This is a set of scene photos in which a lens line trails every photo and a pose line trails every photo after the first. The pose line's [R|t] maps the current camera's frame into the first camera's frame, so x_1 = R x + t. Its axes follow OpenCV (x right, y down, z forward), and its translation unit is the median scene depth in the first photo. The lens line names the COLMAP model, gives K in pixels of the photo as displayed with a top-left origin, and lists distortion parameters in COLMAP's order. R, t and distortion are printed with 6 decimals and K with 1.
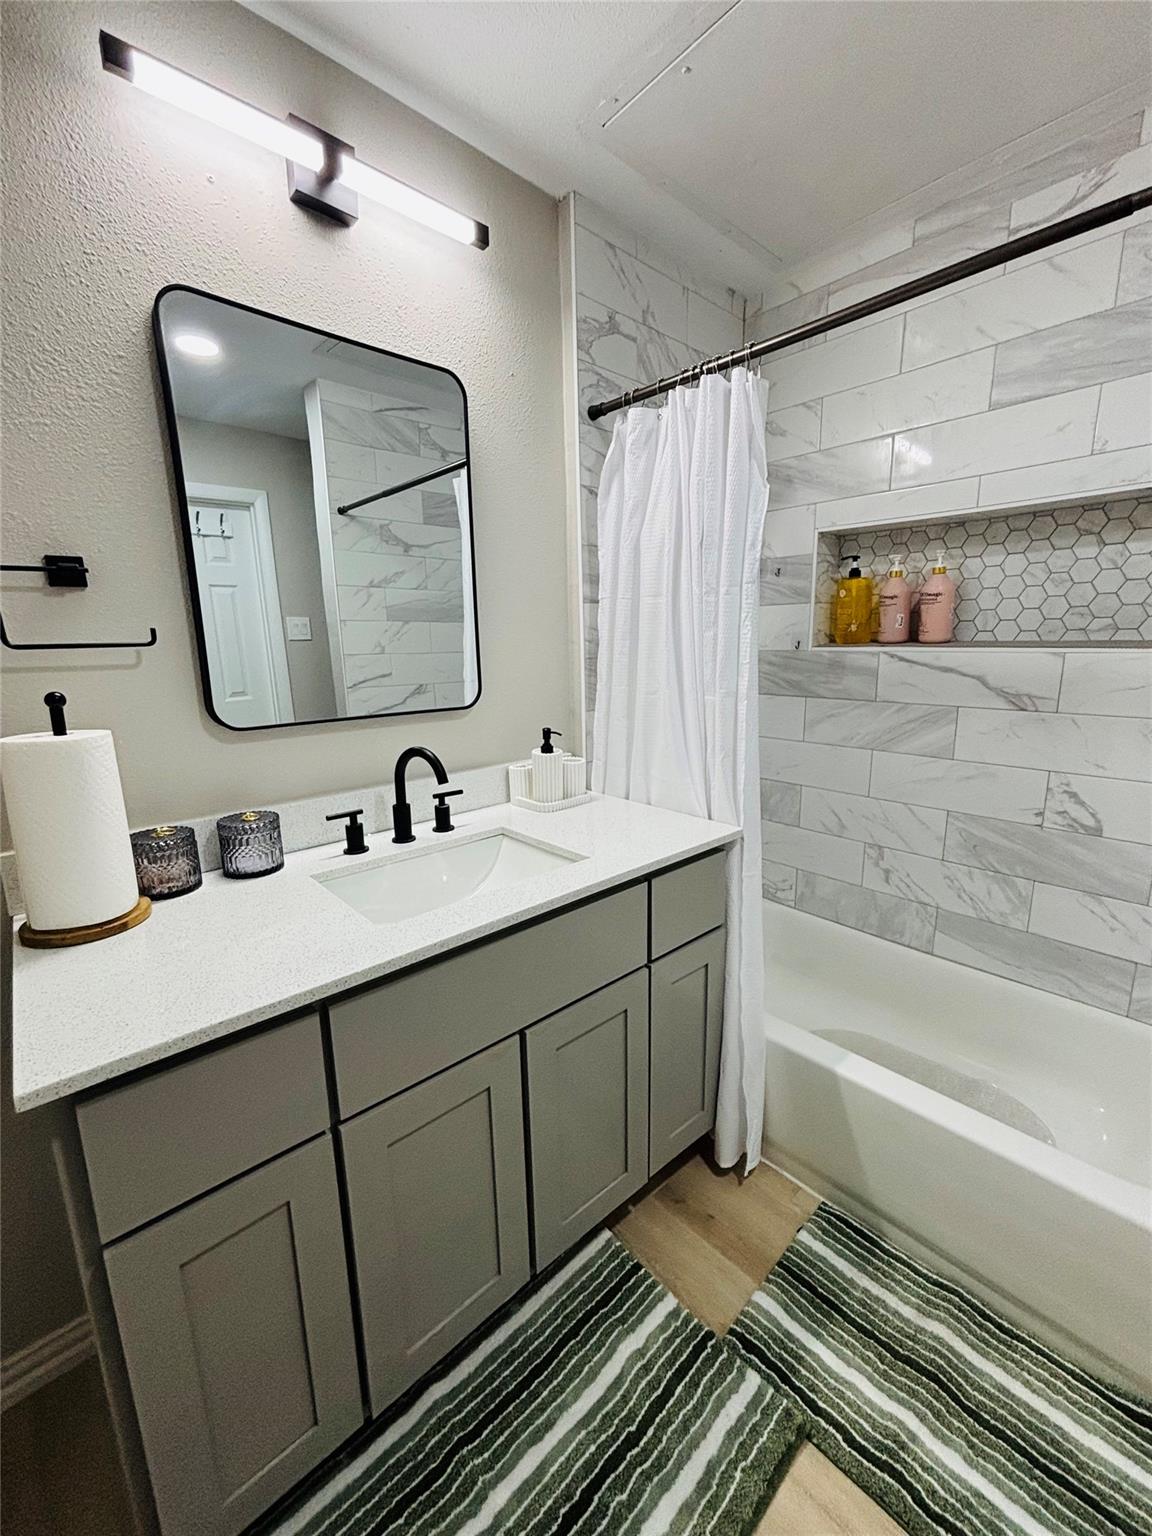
lens RADIAL K [[617.5, 0, 581.8], [0, 617.5, 766.2], [0, 0, 1]] dist [0.001341, -0.000183]
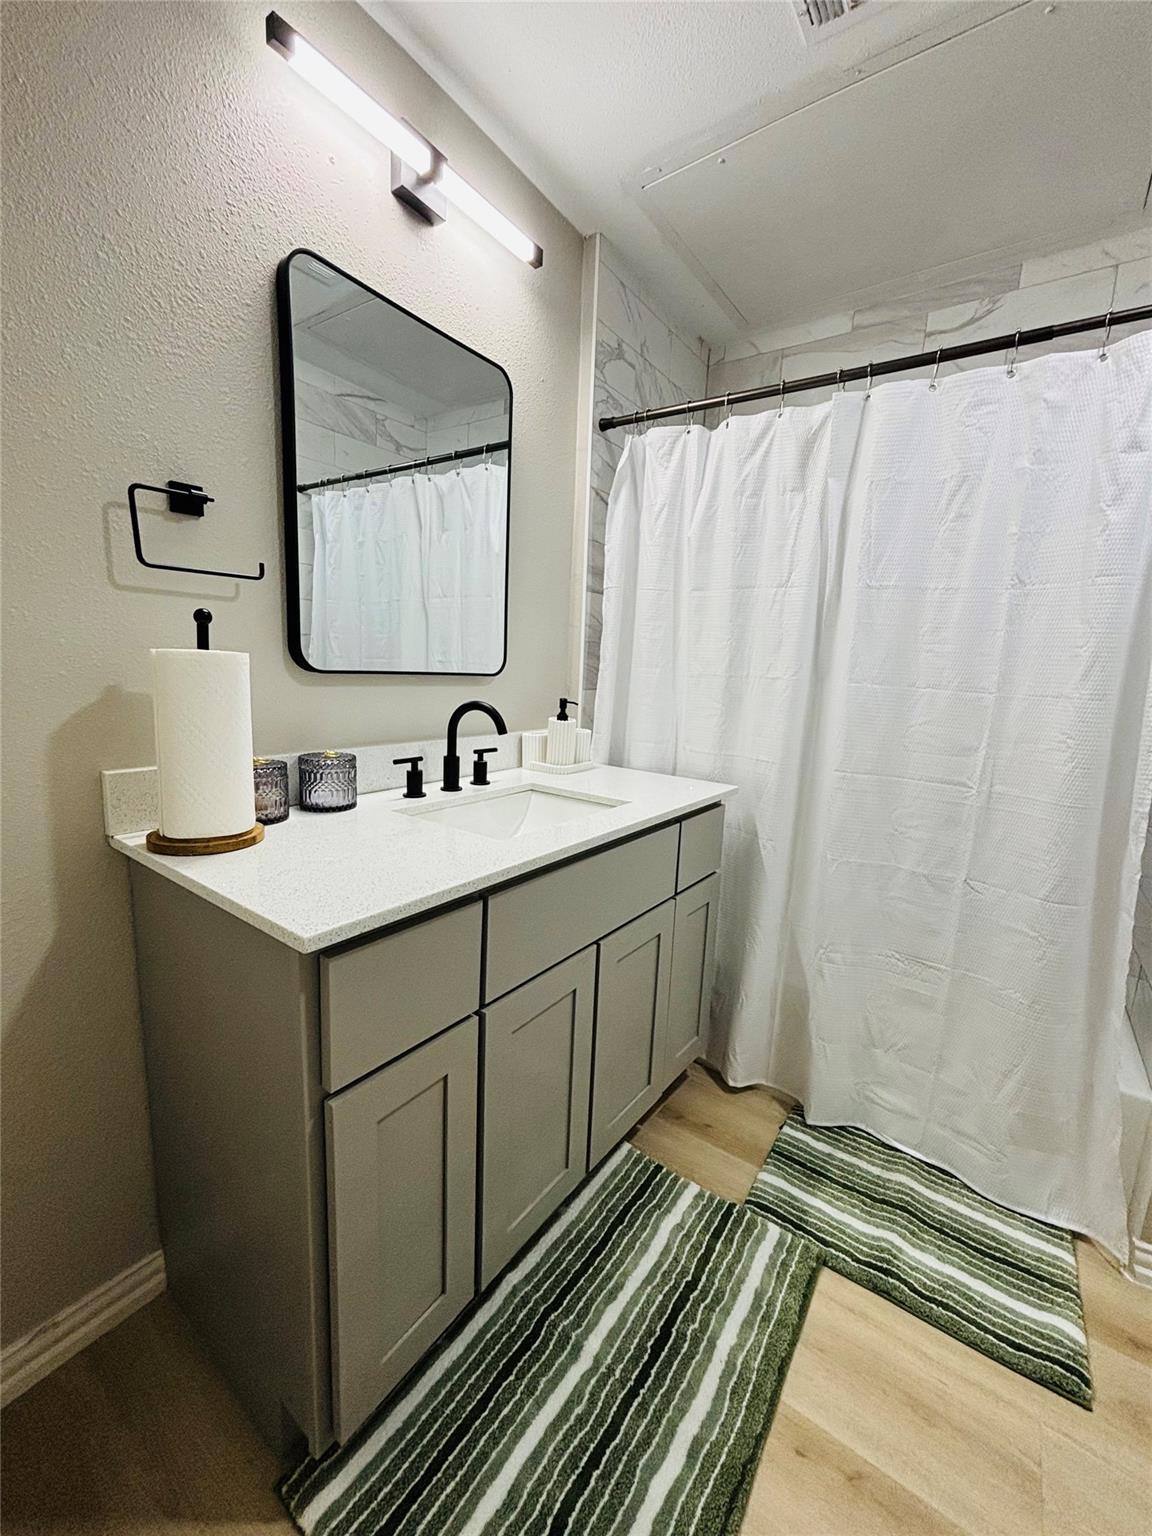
lens RADIAL K [[617.5, 0, 579.5], [0, 617.5, 767.4], [0, 0, 1]] dist [0.001341, -0.000183]
pose [[0.976773, 0.026051, 0.212686, -0.252158], [-0.019468, 0.999266, -0.032985, 0.094238], [-0.213389, 0.028078, 0.976564, -0.079592]]
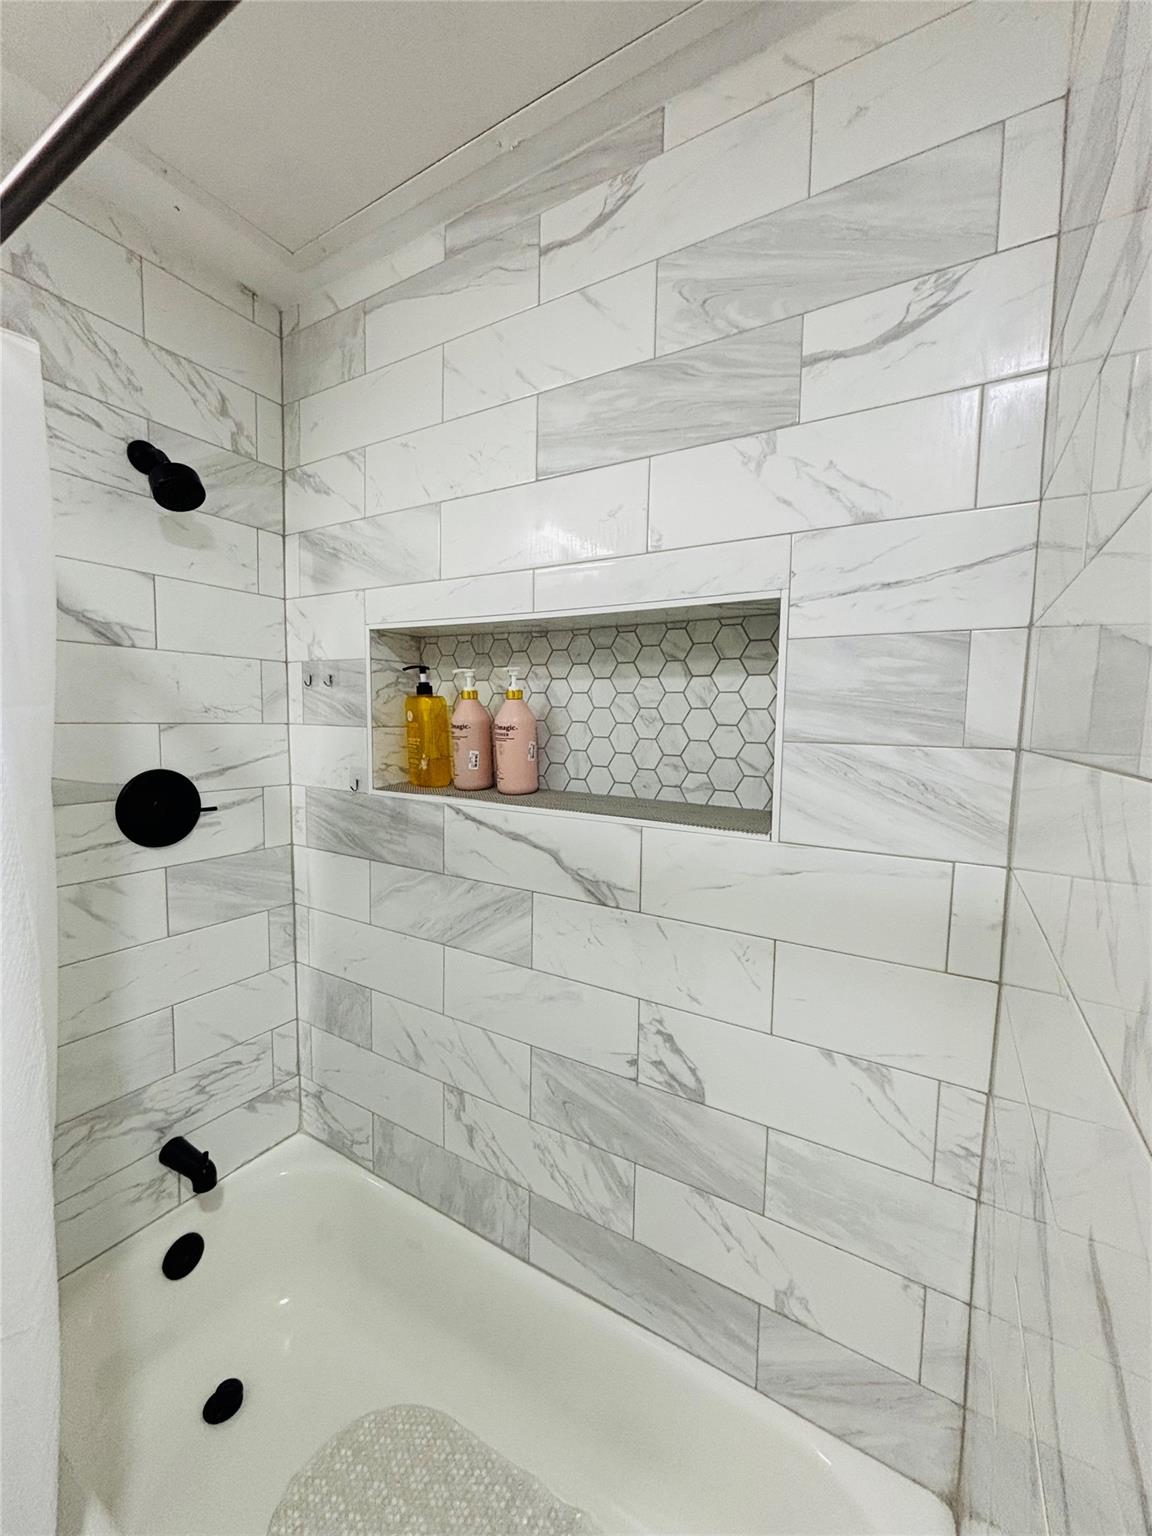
lens RADIAL K [[617.5, 0, 573.3], [0, 617.5, 768.3], [0, 0, 1]] dist [0.001341, -0.000183]
pose [[0.957580, 0.015832, 0.287733, 0.491480], [0.021586, 0.991743, -0.126409, -0.156895], [-0.287359, 0.127258, 0.949331, 0.351095]]
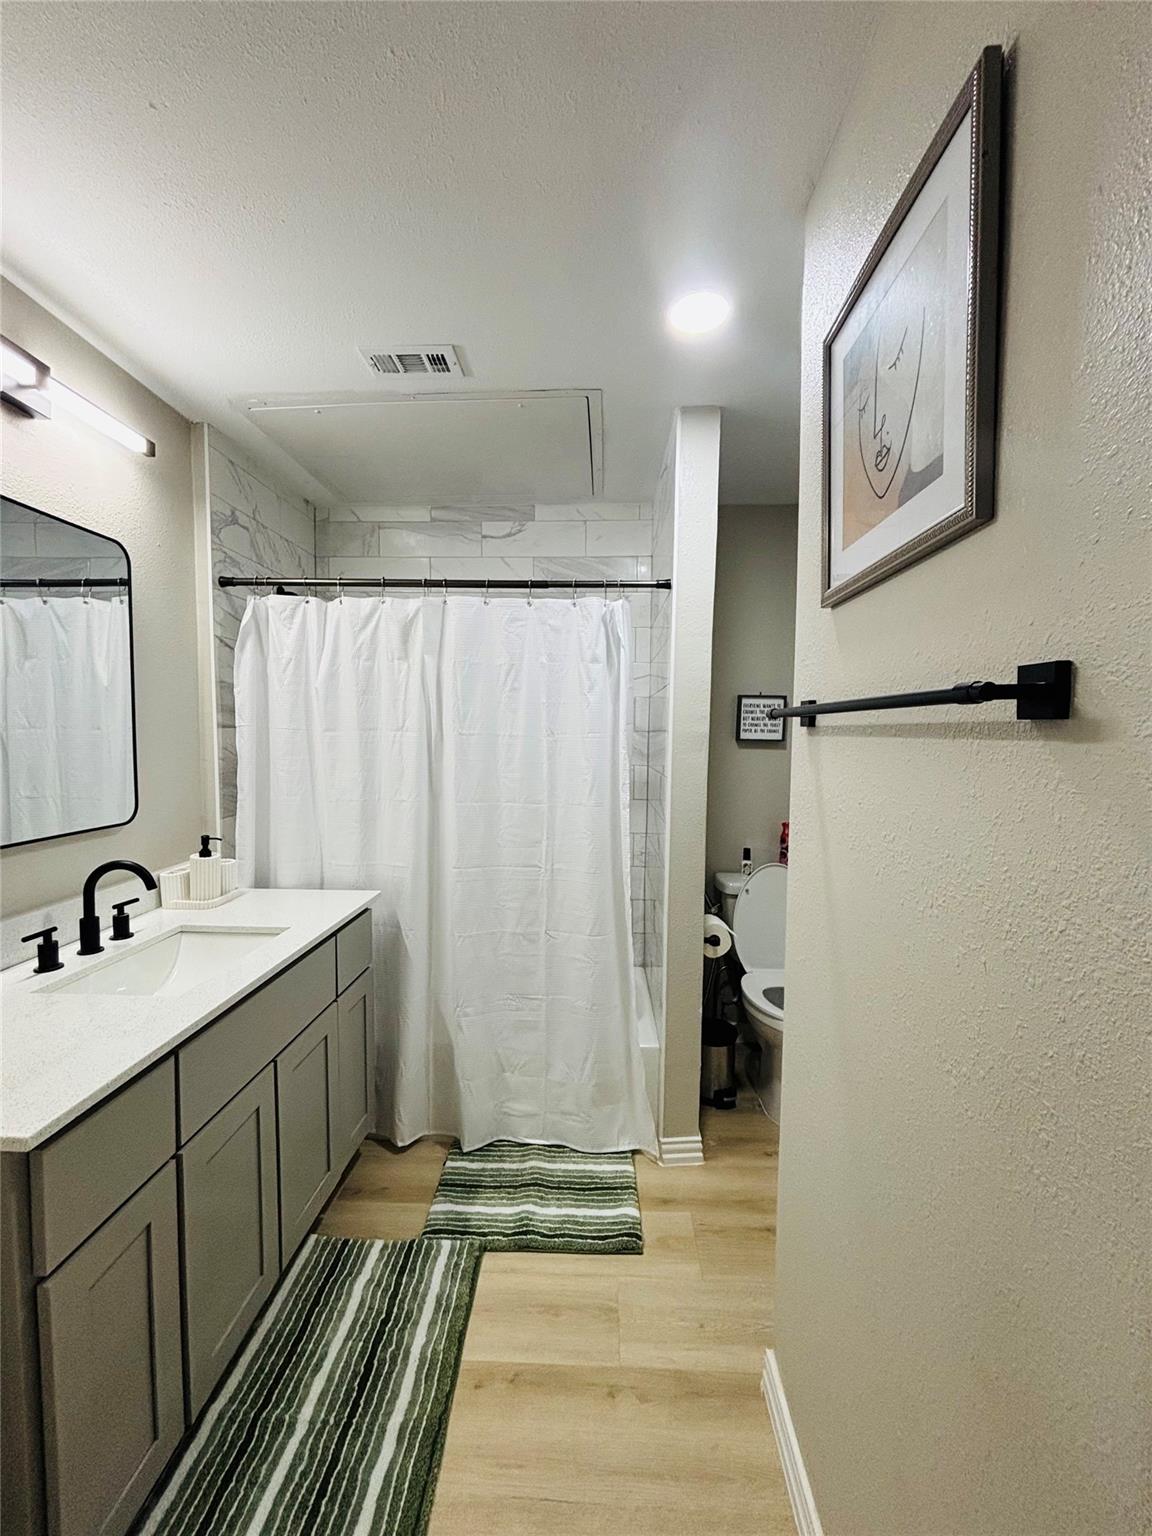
lens RADIAL K [[617.5, 0, 577.5], [0, 617.5, 767.0], [0, 0, 1]] dist [0.001341, -0.000183]
pose [[0.703876, -0.017881, 0.710097, -0.377399], [0.123982, 0.987430, -0.098031, 0.011598], [-0.699419, 0.157041, 0.697246, -0.321464]]
